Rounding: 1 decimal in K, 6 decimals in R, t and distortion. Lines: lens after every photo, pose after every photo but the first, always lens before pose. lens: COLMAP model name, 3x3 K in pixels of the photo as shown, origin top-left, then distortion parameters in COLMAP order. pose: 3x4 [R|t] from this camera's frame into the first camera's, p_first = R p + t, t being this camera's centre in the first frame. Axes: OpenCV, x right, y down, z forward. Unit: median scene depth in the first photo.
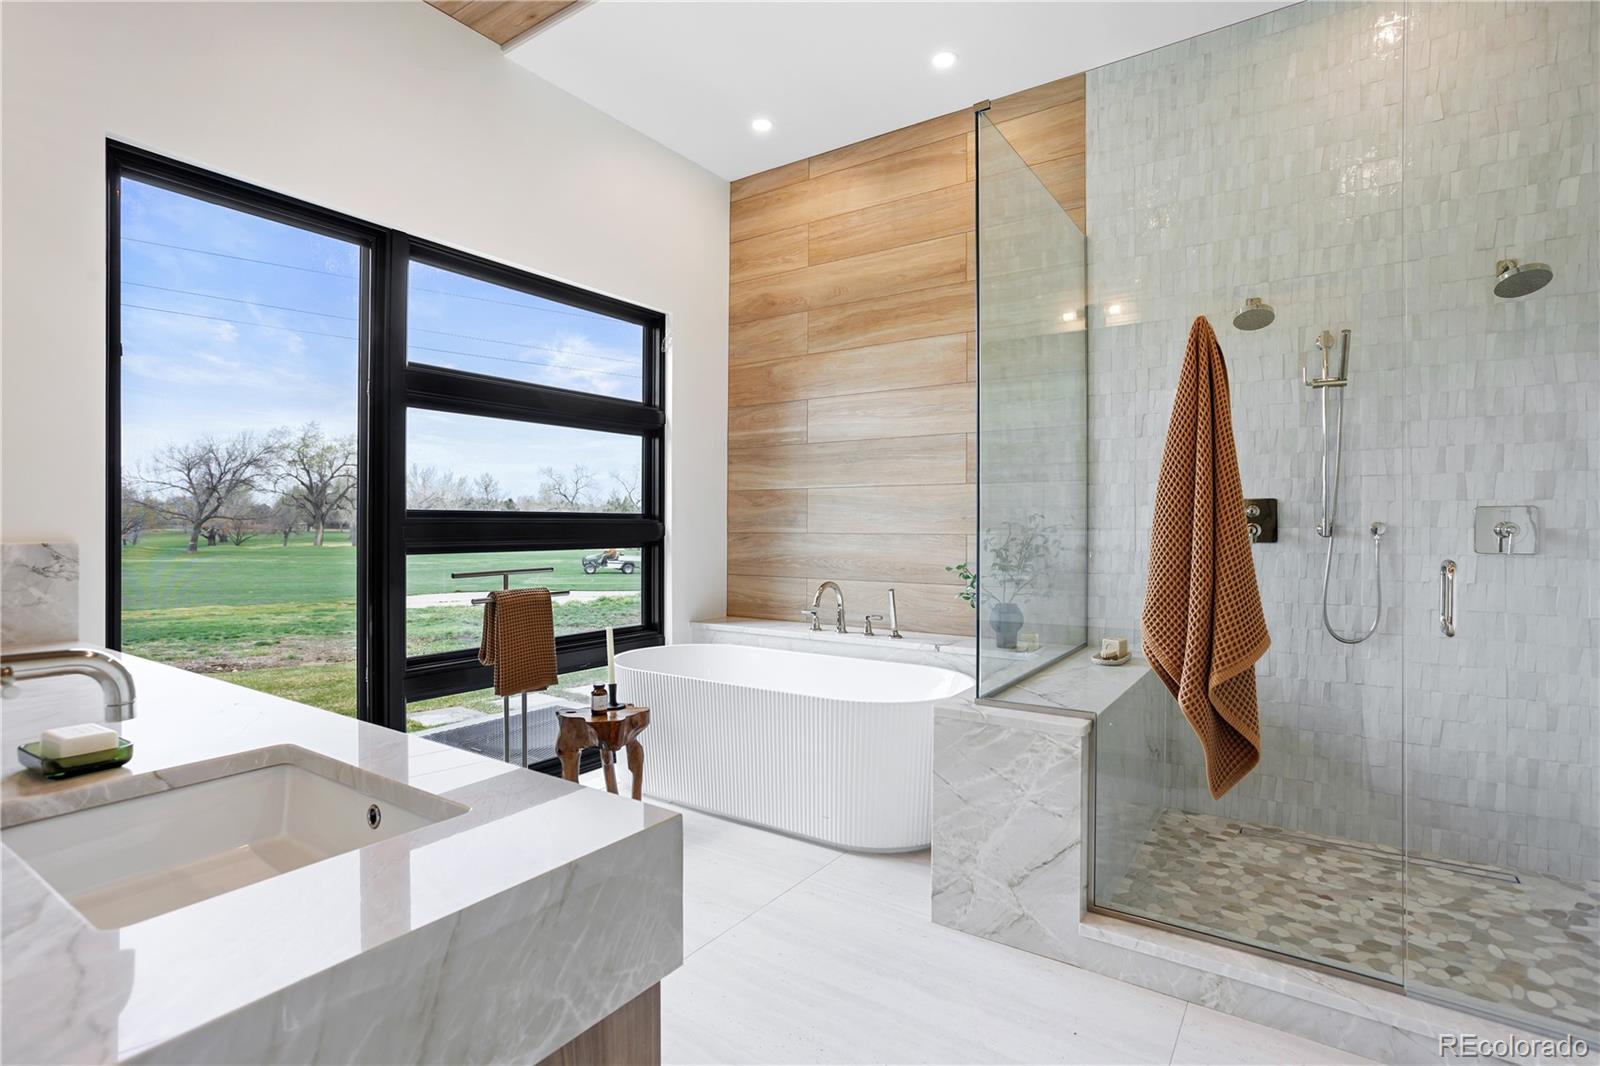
lens RADIAL K [[750.0, 0, 796.7], [0, 750.0, 526.2], [0, 0, 1]] dist [-0.024876, 0.010729]
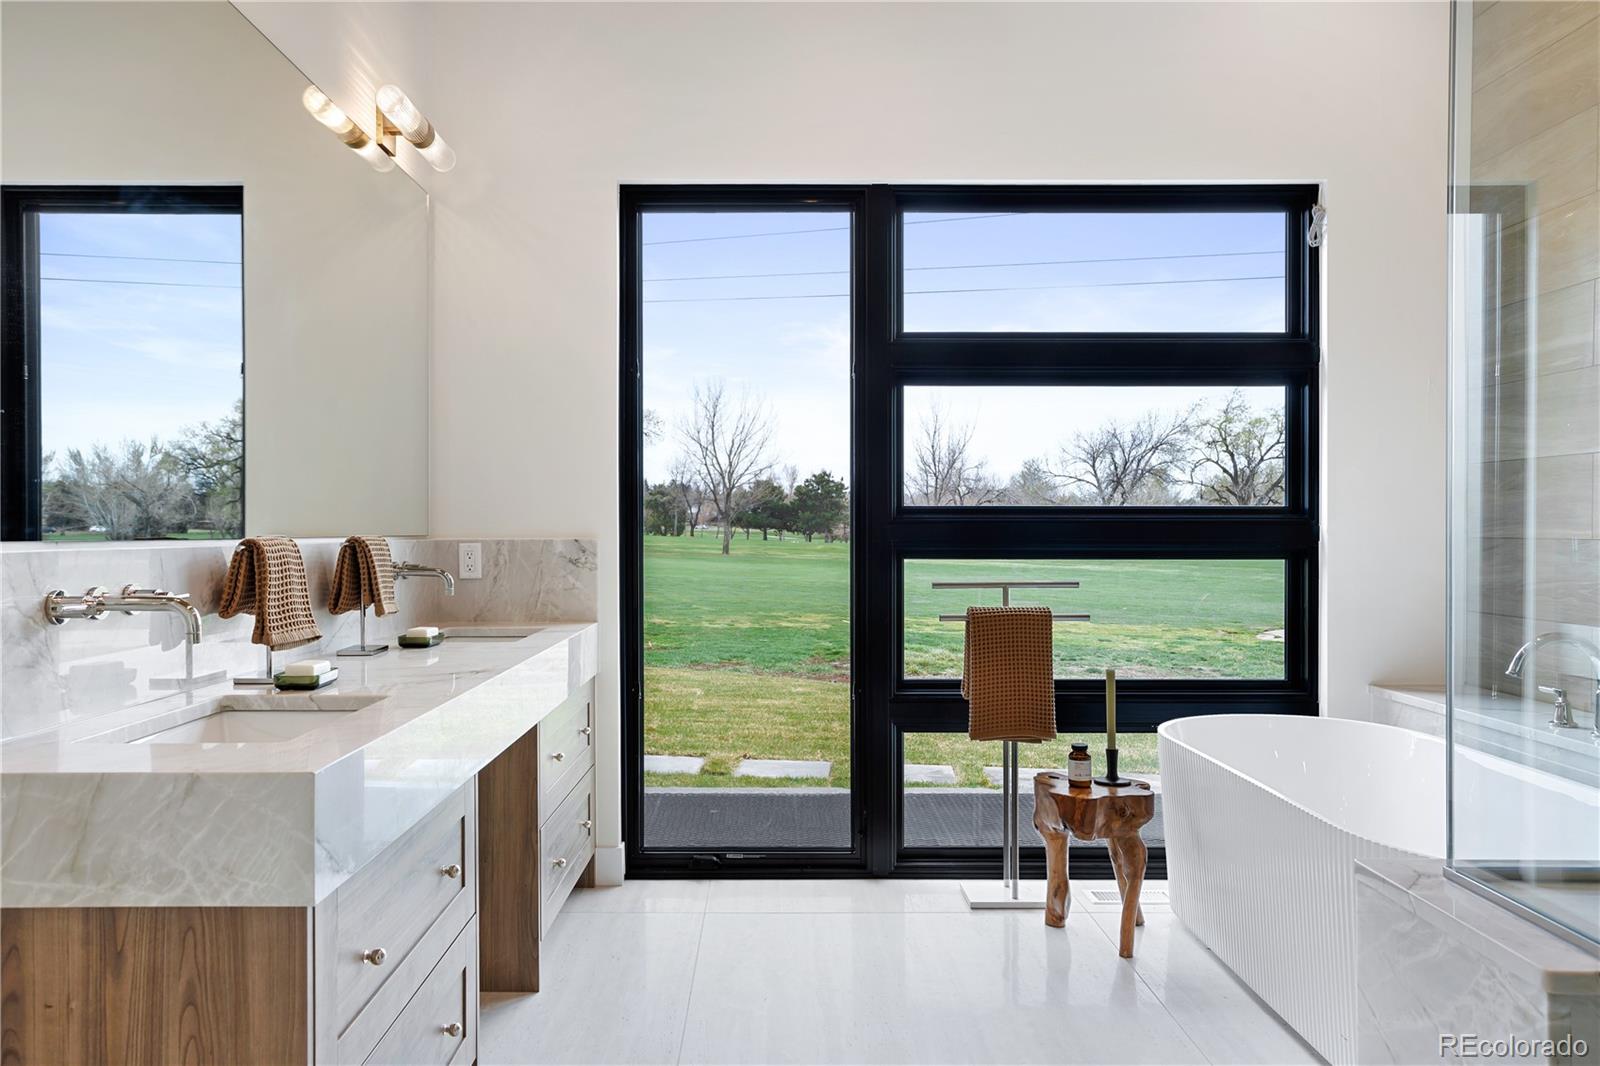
lens RADIAL K [[1132.6, 0, 847.2], [0, 1132.6, 532.1], [0, 0, 1]] dist [-0.001534, 0.009385]
pose [[0.586679, 0.004585, -0.809806, 0.382755], [-0.001541, 0.999988, 0.004546, 0.001562], [0.809818, -0.001419, 0.586680, 0.142266]]
